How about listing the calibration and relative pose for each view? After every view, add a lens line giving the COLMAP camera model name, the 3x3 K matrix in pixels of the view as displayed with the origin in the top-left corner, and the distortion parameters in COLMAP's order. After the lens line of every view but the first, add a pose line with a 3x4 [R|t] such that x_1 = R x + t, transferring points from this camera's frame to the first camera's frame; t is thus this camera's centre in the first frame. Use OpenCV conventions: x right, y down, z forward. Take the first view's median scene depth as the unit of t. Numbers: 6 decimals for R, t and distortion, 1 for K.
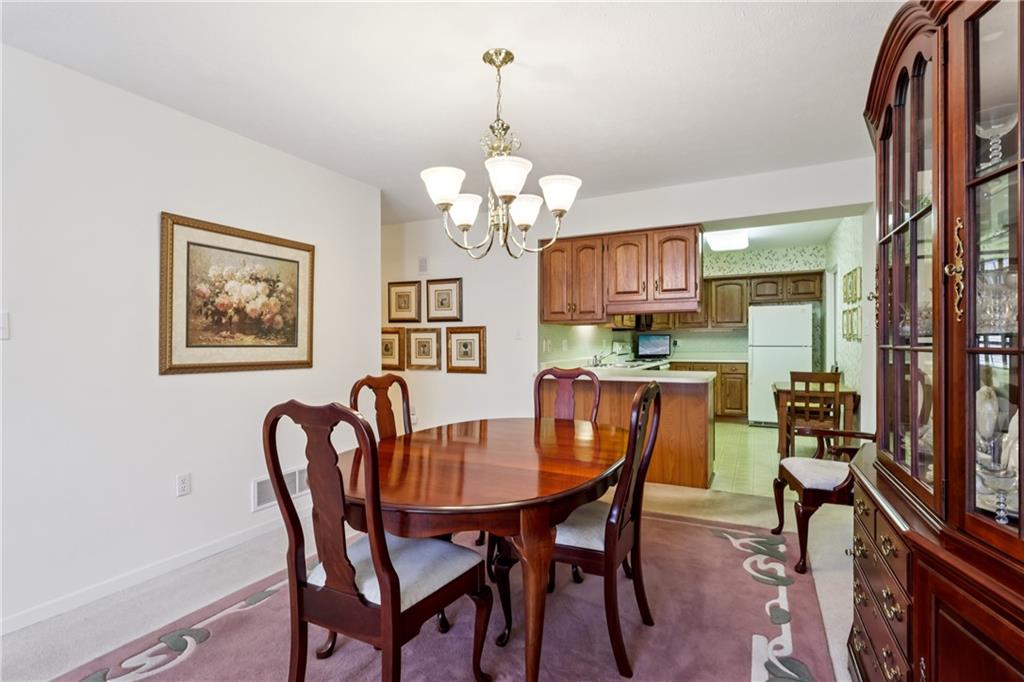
lens RADIAL K [[510.7, 0, 512.8], [0, 510.7, 336.9], [0, 0, 1]] dist [0.001928, 0.000105]
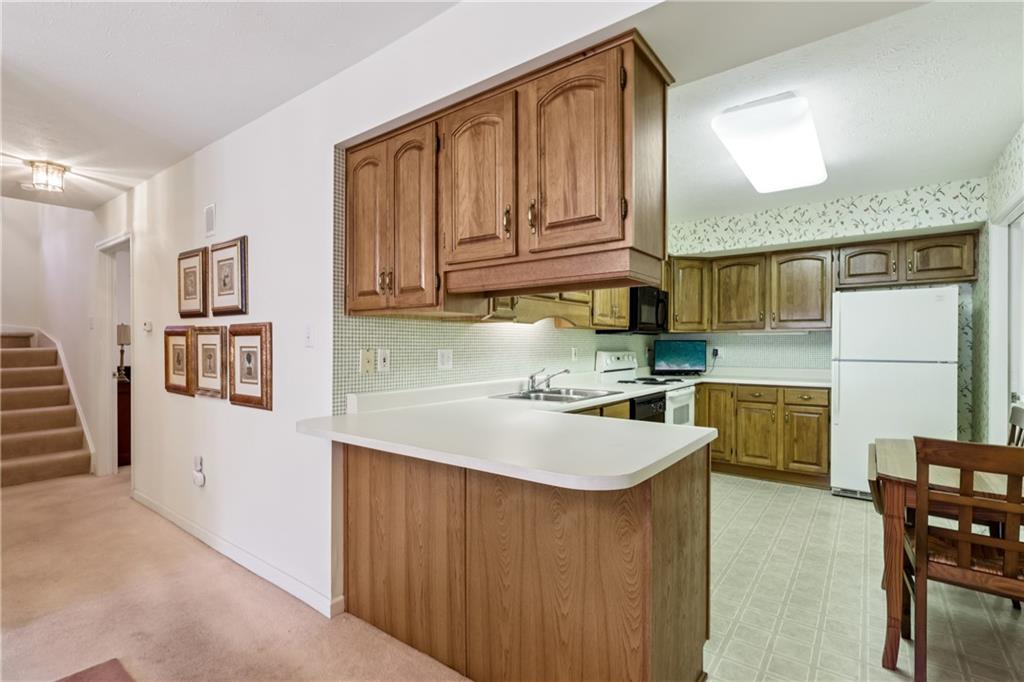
lens RADIAL K [[483.1, 0, 512.0], [0, 483.1, 341.0], [0, 0, 1]] dist [-0.002972, -0.000673]
pose [[0.981666, 0.006351, -0.190505, 0.274672], [-0.006197, 0.999980, 0.001402, -0.003422], [0.190510, -0.000196, 0.981685, 0.513815]]
